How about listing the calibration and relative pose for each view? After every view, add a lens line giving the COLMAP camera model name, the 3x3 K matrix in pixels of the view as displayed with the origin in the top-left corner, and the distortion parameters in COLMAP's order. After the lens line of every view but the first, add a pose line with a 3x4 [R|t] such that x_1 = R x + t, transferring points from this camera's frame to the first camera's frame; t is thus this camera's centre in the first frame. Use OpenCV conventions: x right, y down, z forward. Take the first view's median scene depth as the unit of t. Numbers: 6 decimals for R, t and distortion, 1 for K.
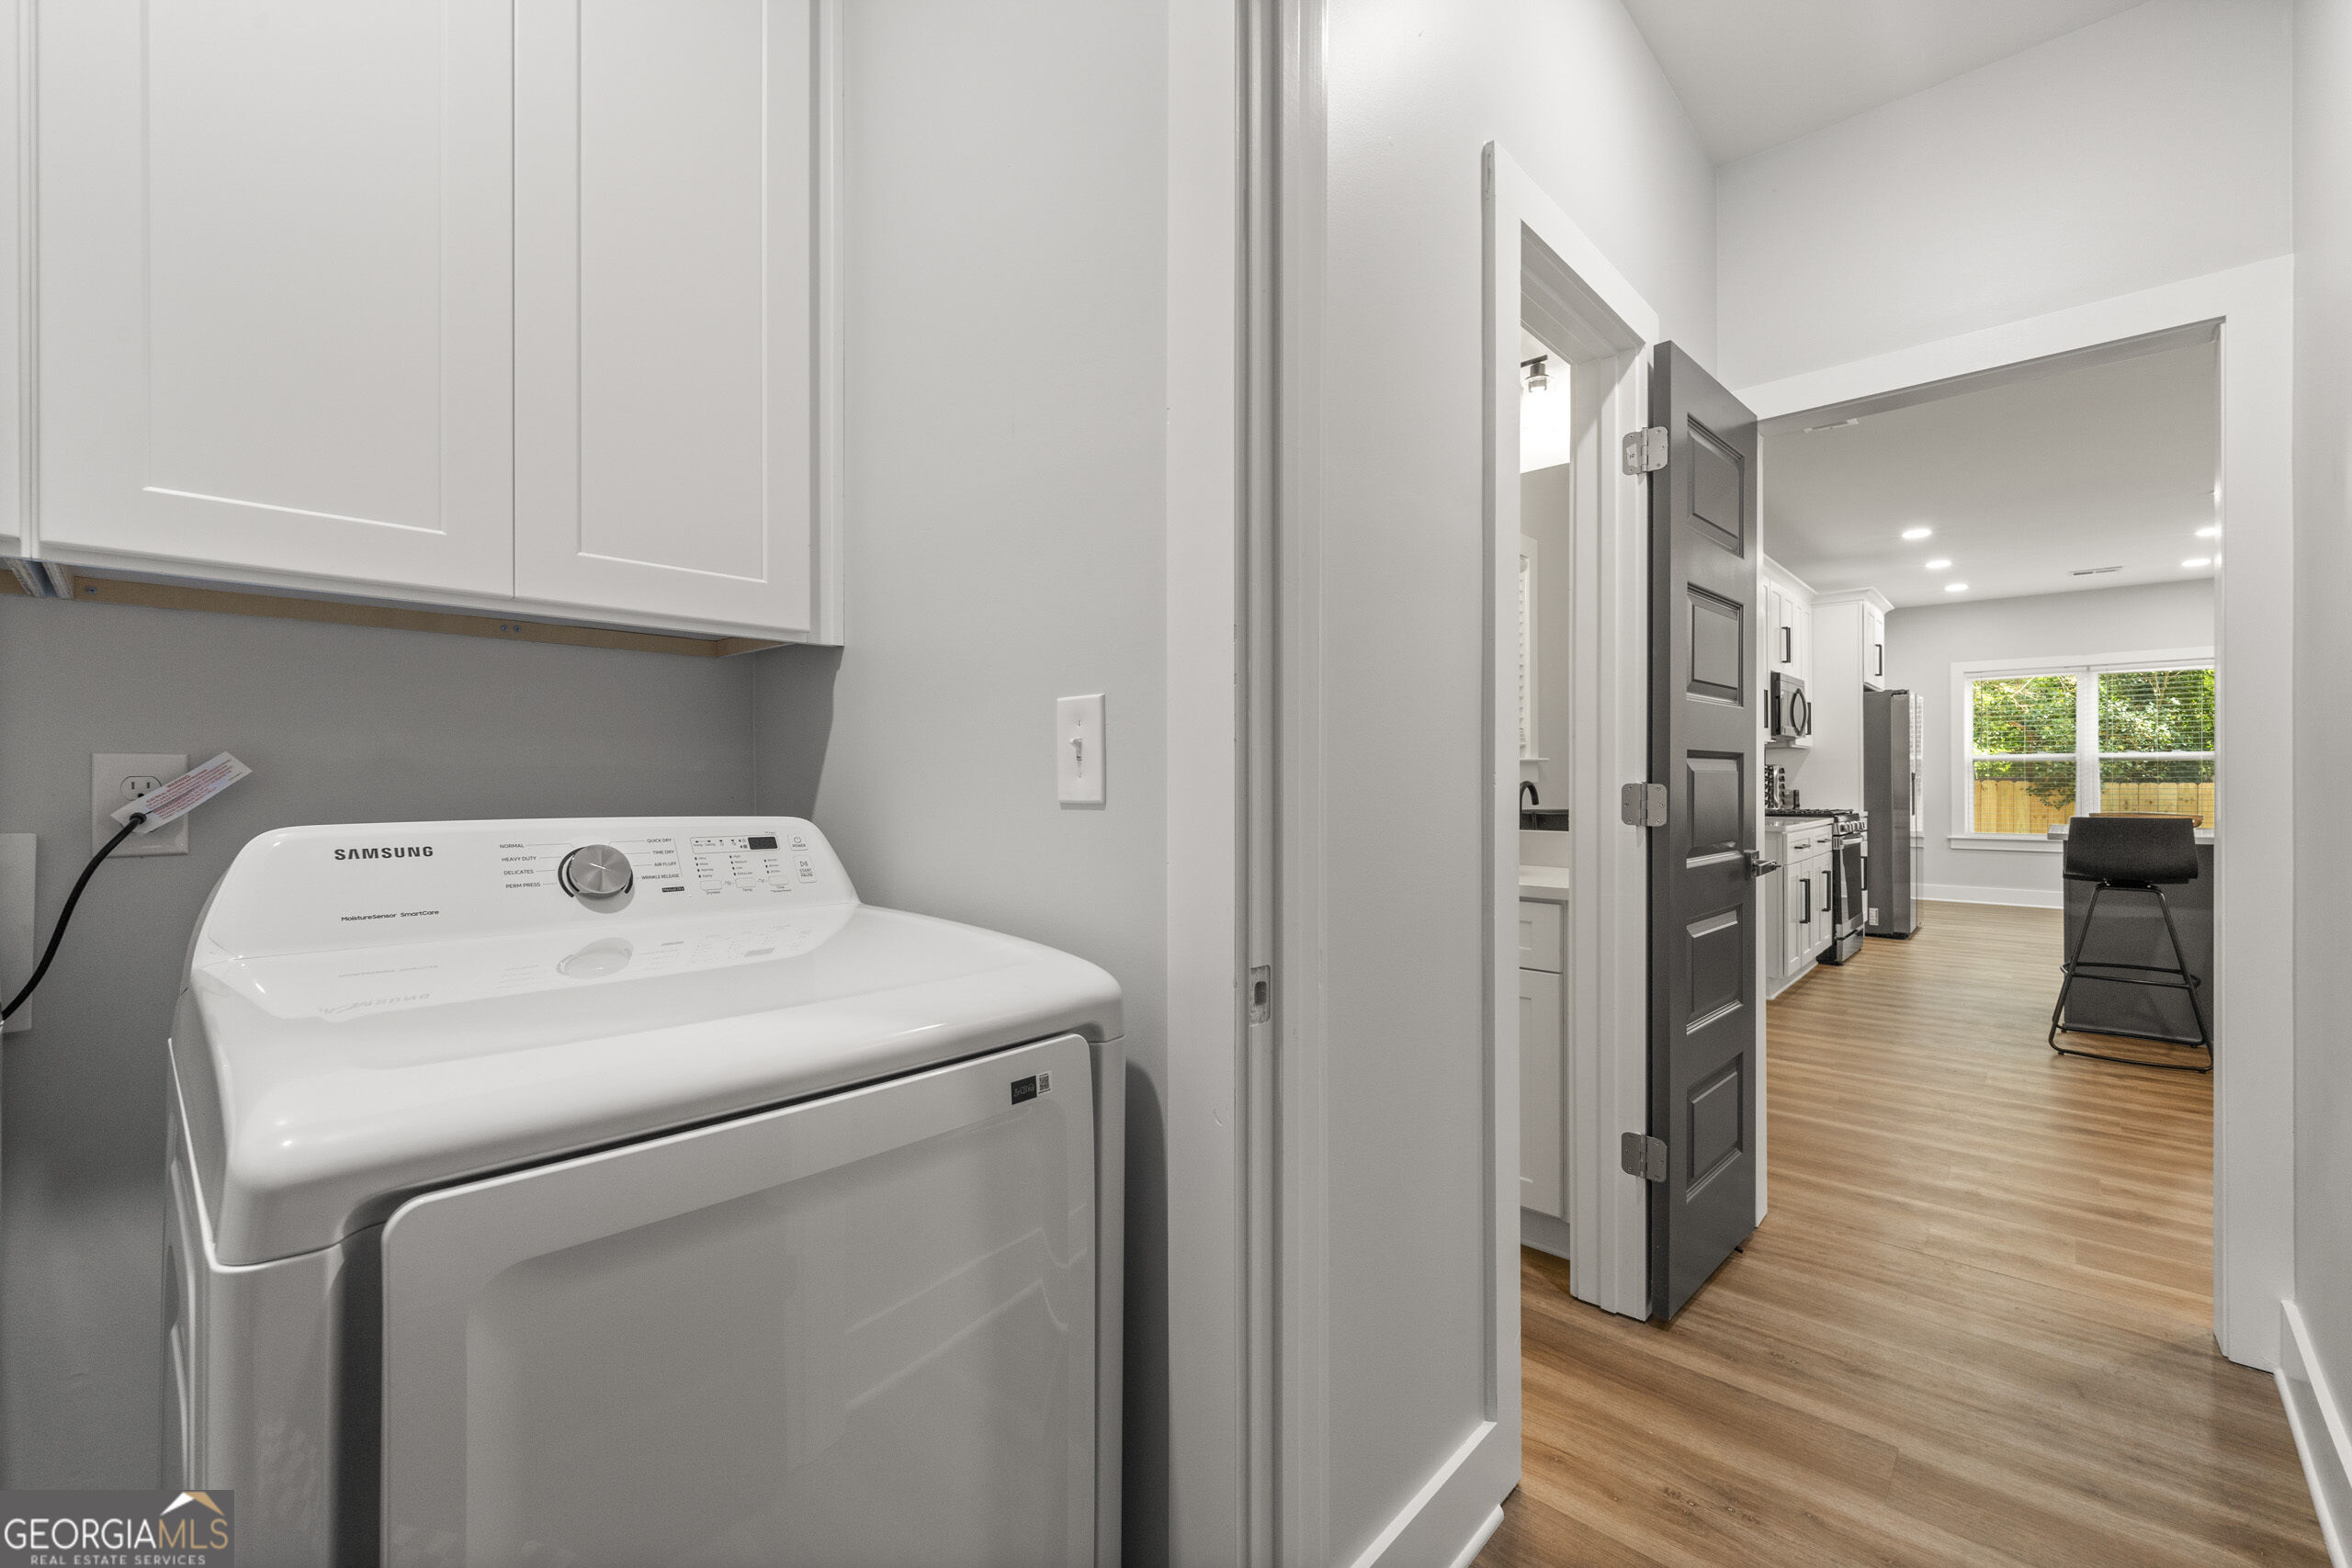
lens RADIAL K [[964.5, 0, 1181.3], [0, 964.5, 779.5], [0, 0, 1]] dist [-0.000540, 0.000358]
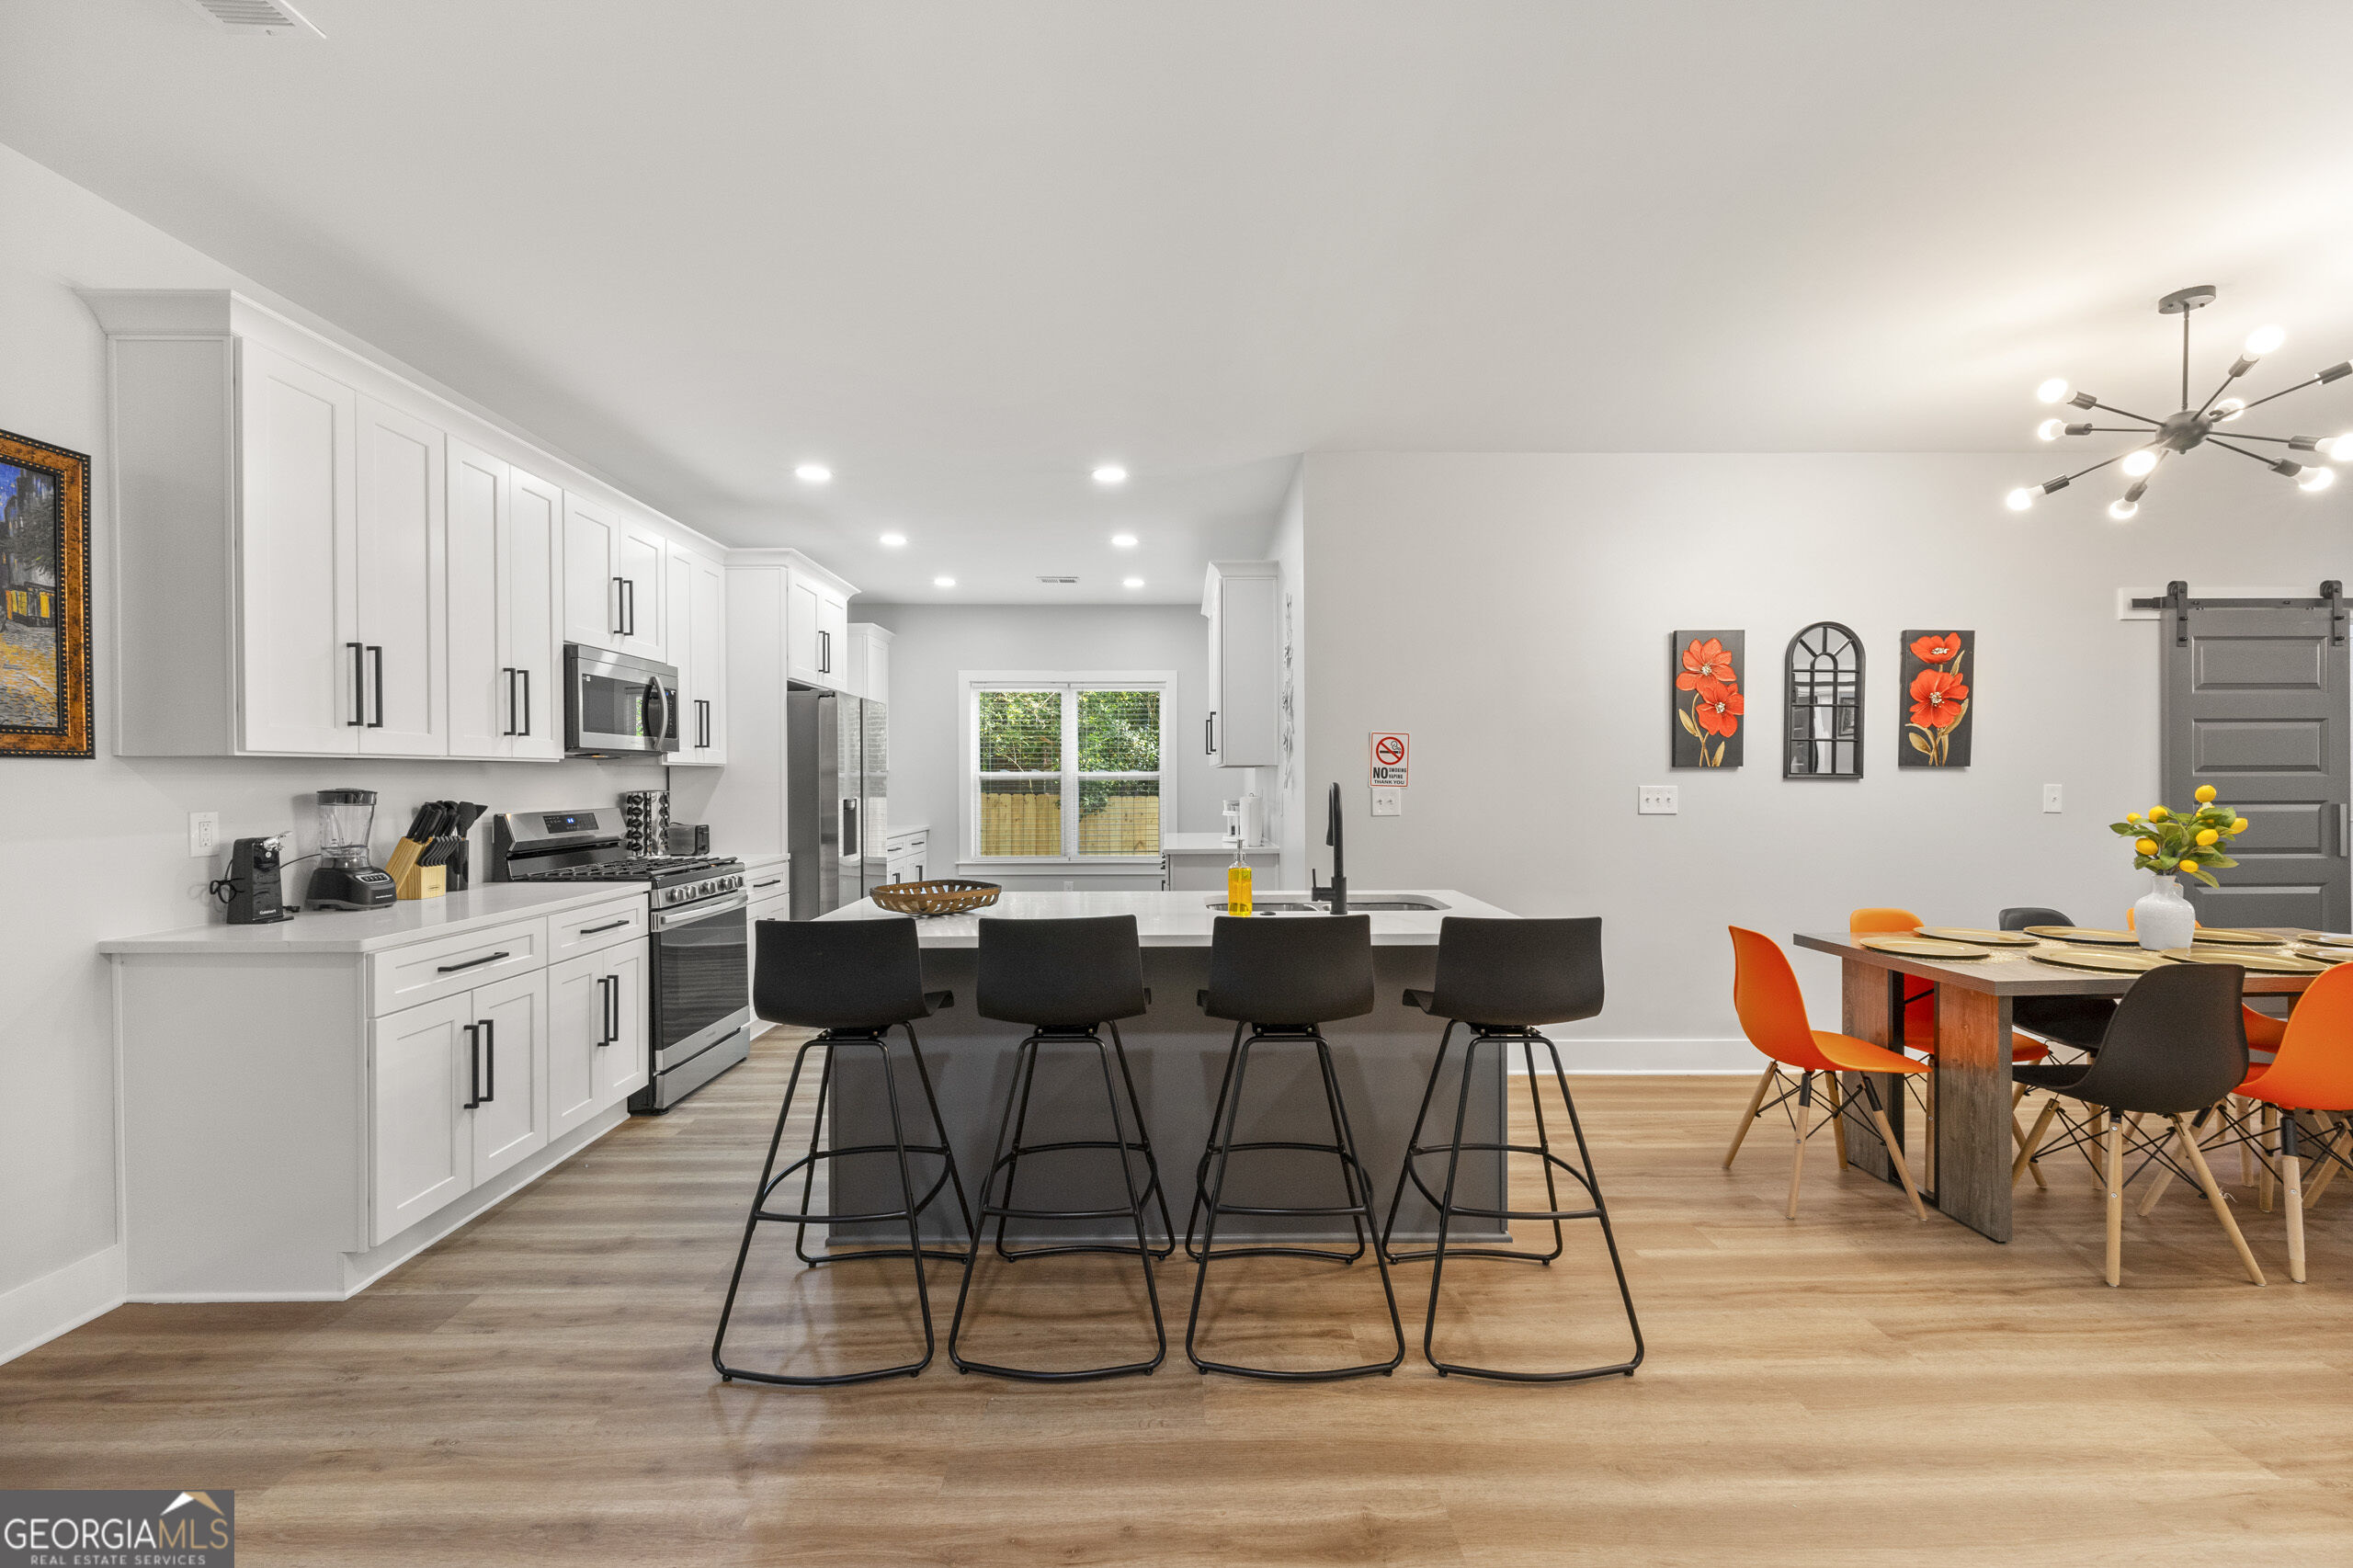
lens RADIAL K [[965.0, 0, 1180.1], [0, 965.0, 784.2], [0, 0, 1]] dist [-0.000540, 0.000358]
pose [[0.718436, -0.008997, 0.695535, 0.392539], [0.009433, 0.999950, 0.003192, -0.017992], [-0.695529, 0.004268, 0.718485, 0.246706]]
